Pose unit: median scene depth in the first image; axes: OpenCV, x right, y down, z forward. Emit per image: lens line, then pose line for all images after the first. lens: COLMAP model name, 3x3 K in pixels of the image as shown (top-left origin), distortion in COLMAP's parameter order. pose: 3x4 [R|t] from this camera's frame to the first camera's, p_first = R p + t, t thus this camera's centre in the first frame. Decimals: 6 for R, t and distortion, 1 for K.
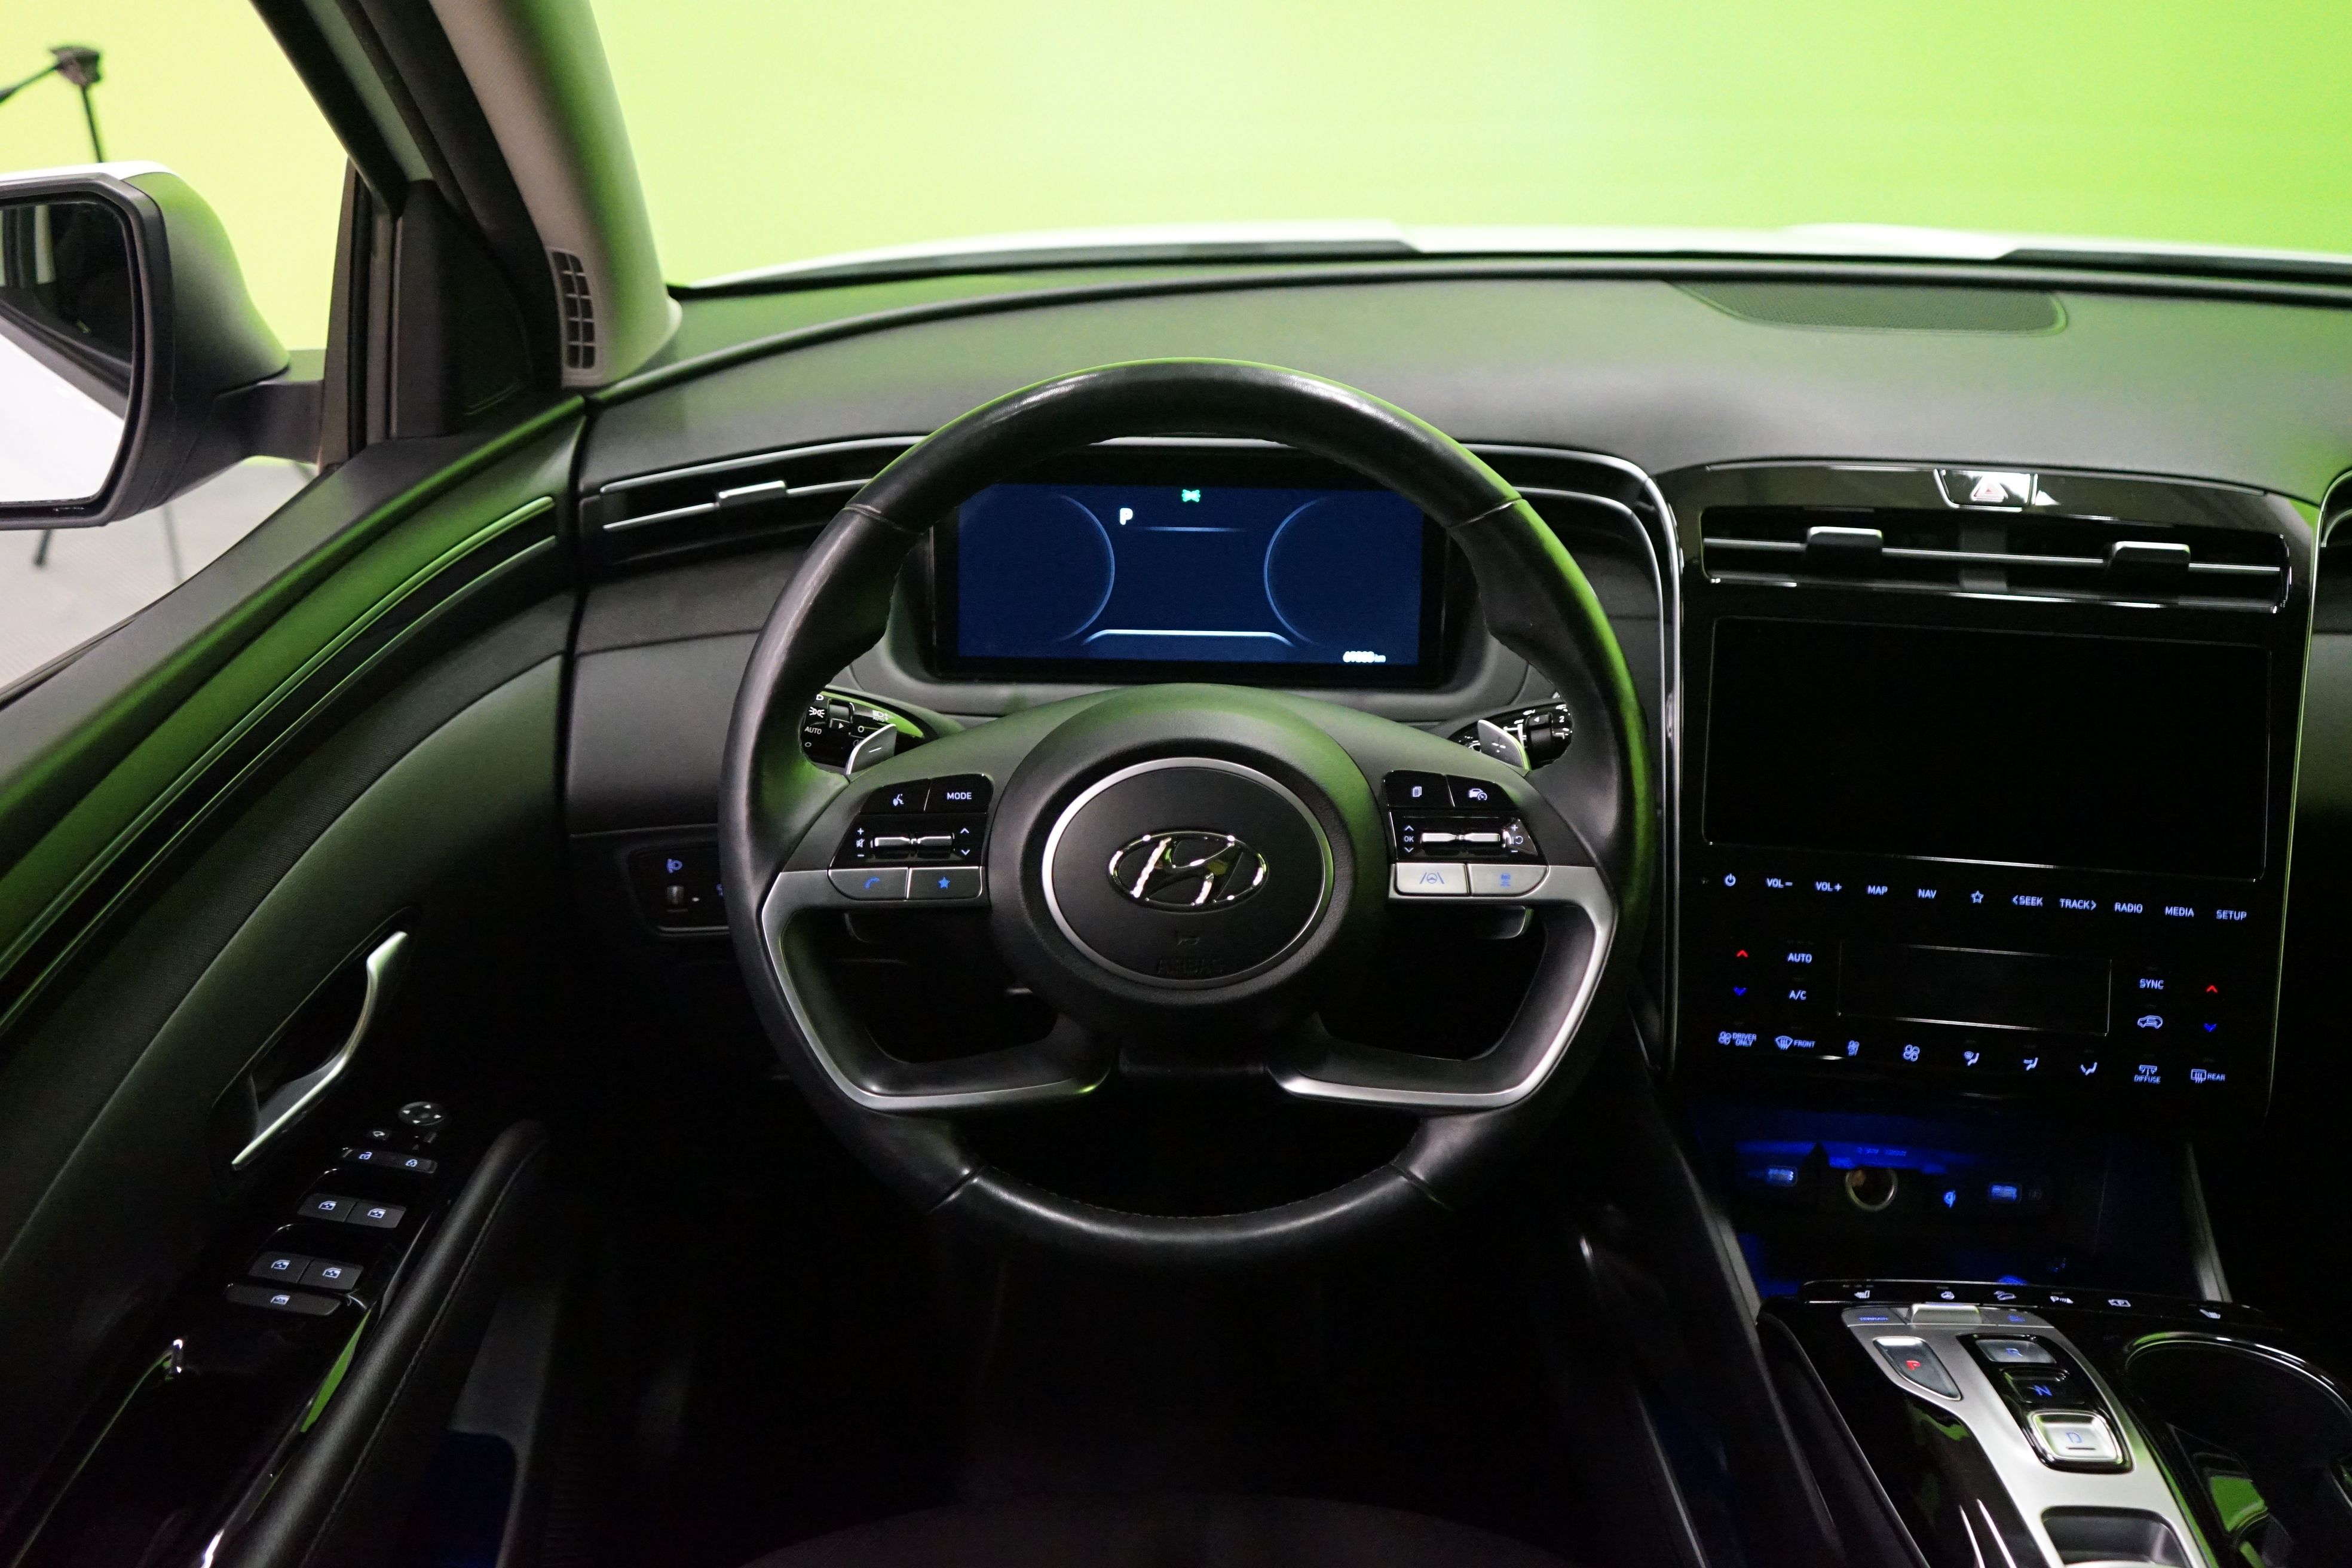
lens RADIAL K [[2115.0, 0, 1187.1], [0, 2115.0, 799.0], [0, 0, 1]] dist [0.016406, 0.007144]
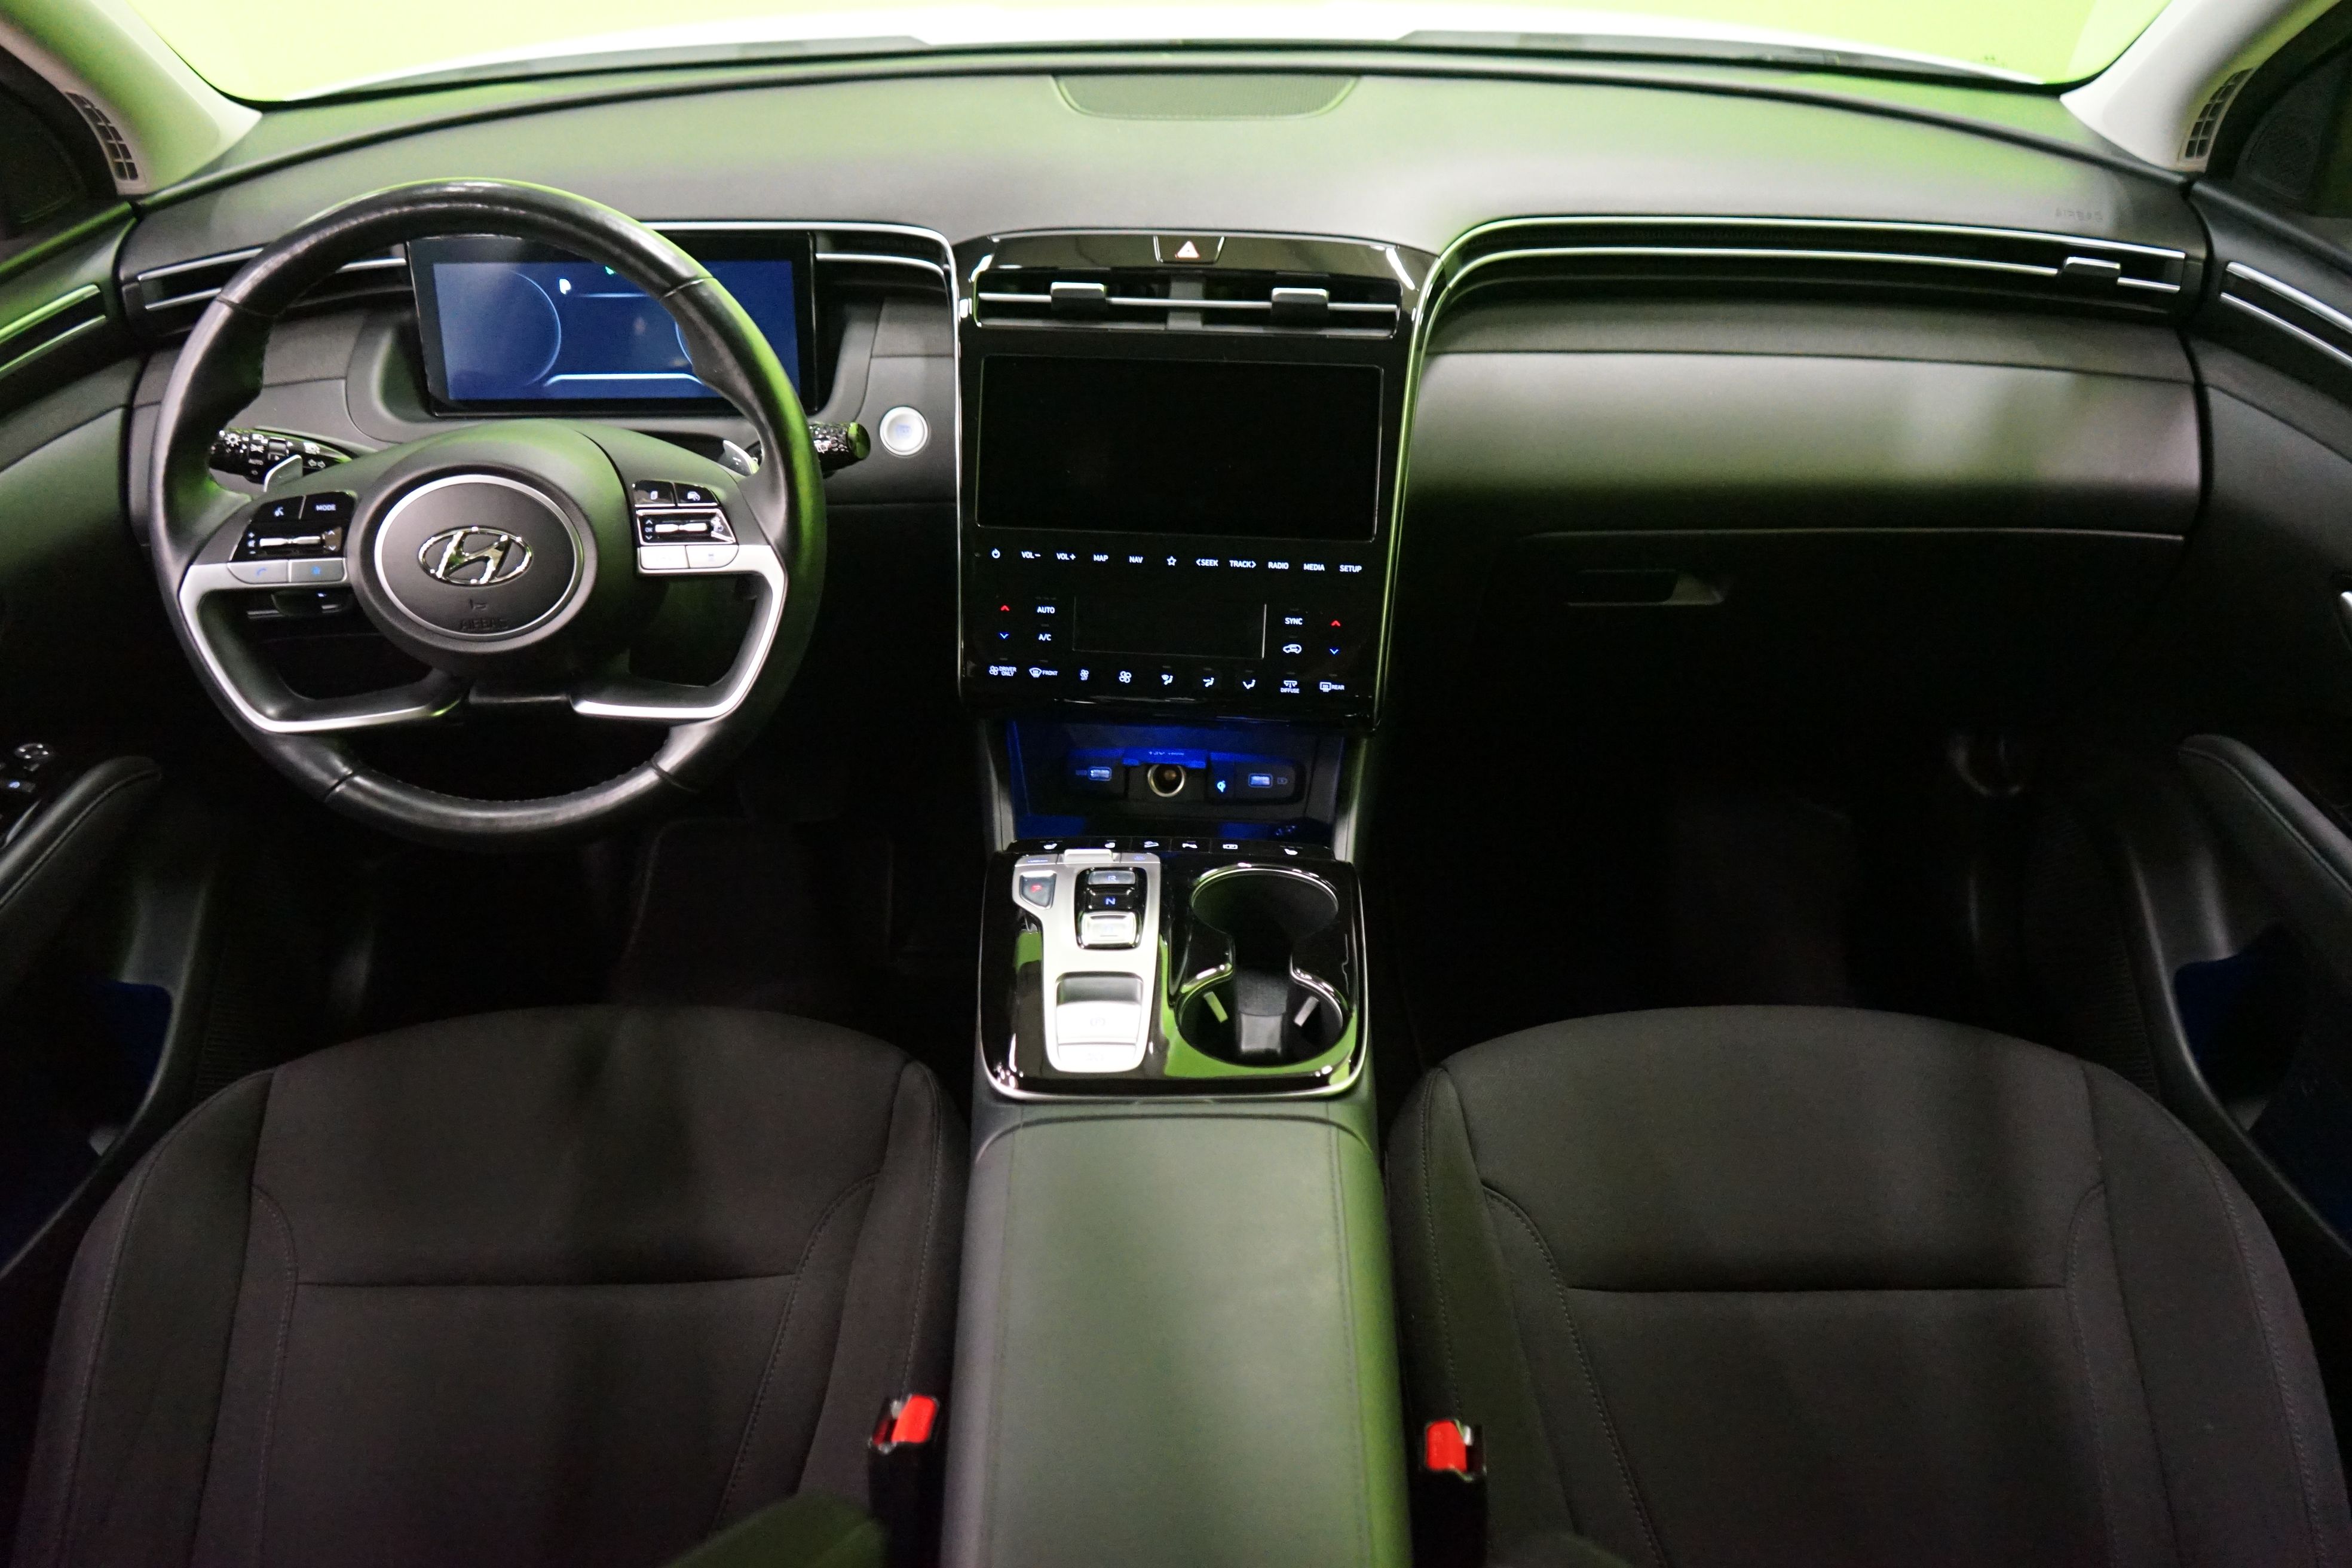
lens RADIAL K [[1892.4, 0, 1176.0], [0, 1892.4, 784.0], [0, 0, 1]] dist [-0.001575, 0.033013]
pose [[0.999585, -0.028661, -0.003046, 0.373677], [0.028797, 0.988626, 0.147610, 0.008637], [-0.001219, -0.147636, 0.989041, -0.217501]]
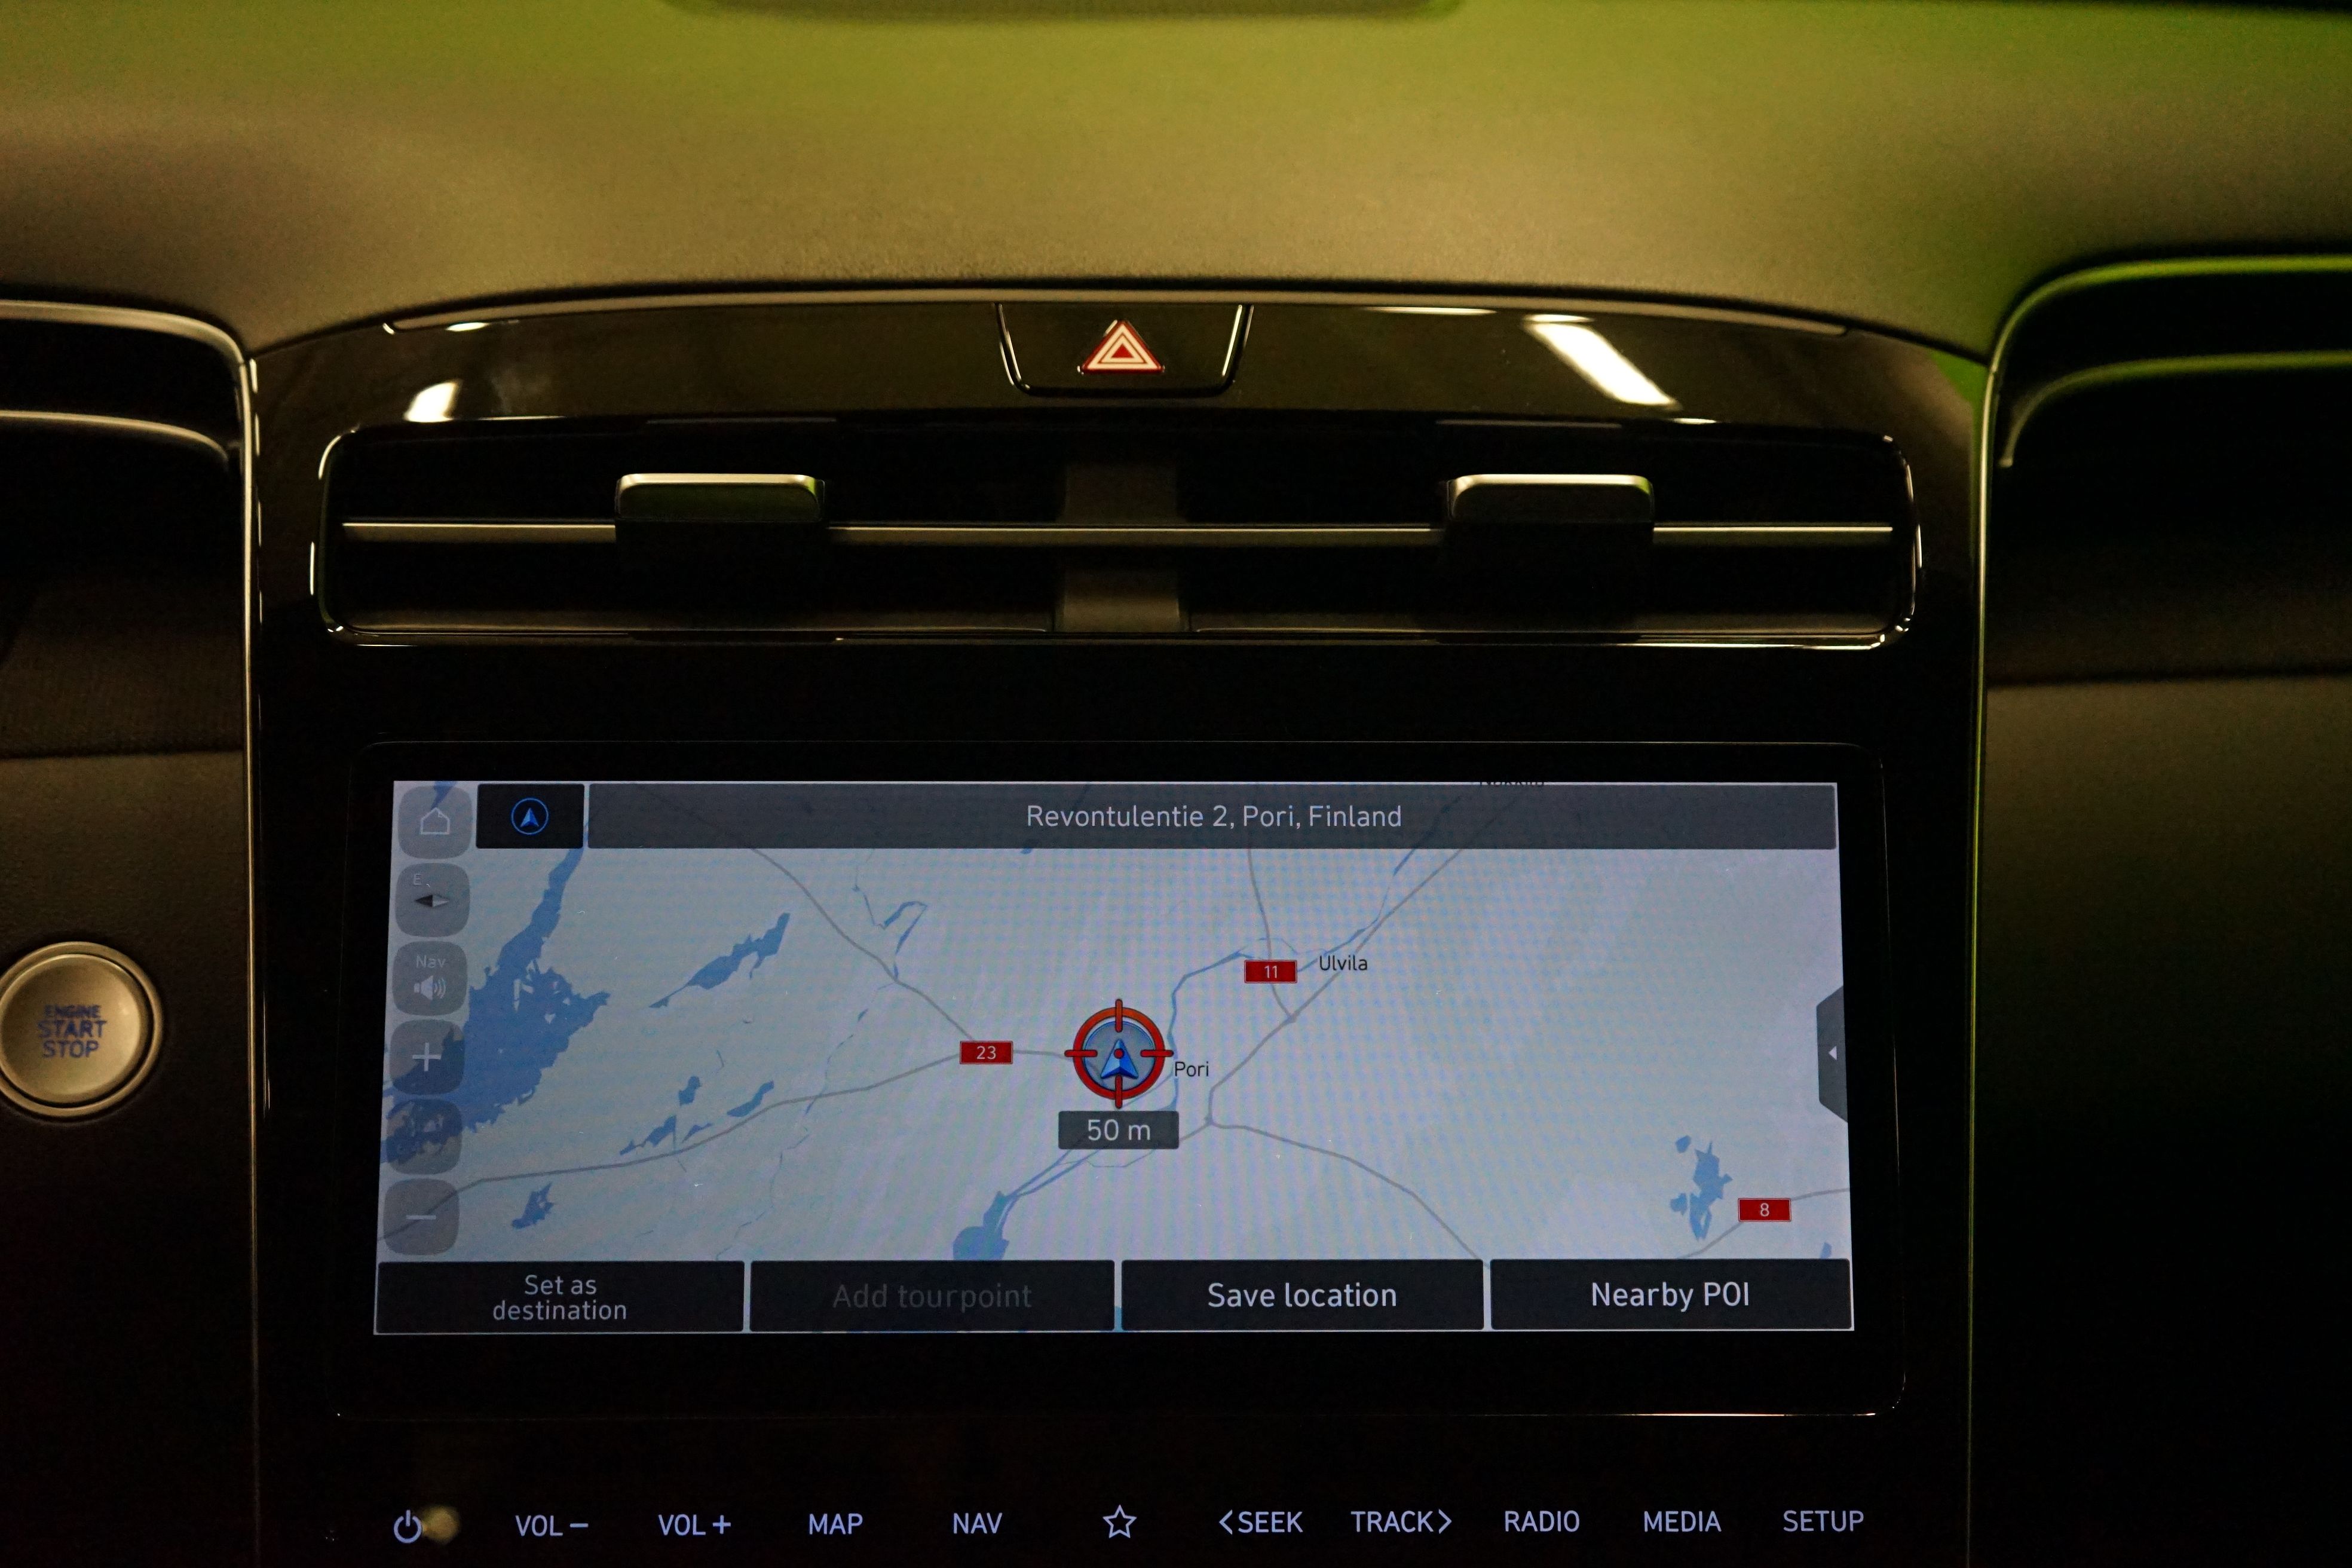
lens RADIAL K [[2642.1, 0, 1176.0], [0, 2642.1, 784.0], [0, 0, 1]] dist [0.024851, 0.019027]
pose [[0.990005, -0.060972, 0.127171, 0.333362], [0.065736, 0.997271, -0.033602, -0.057404], [-0.124775, 0.041626, 0.991312, 0.568166]]
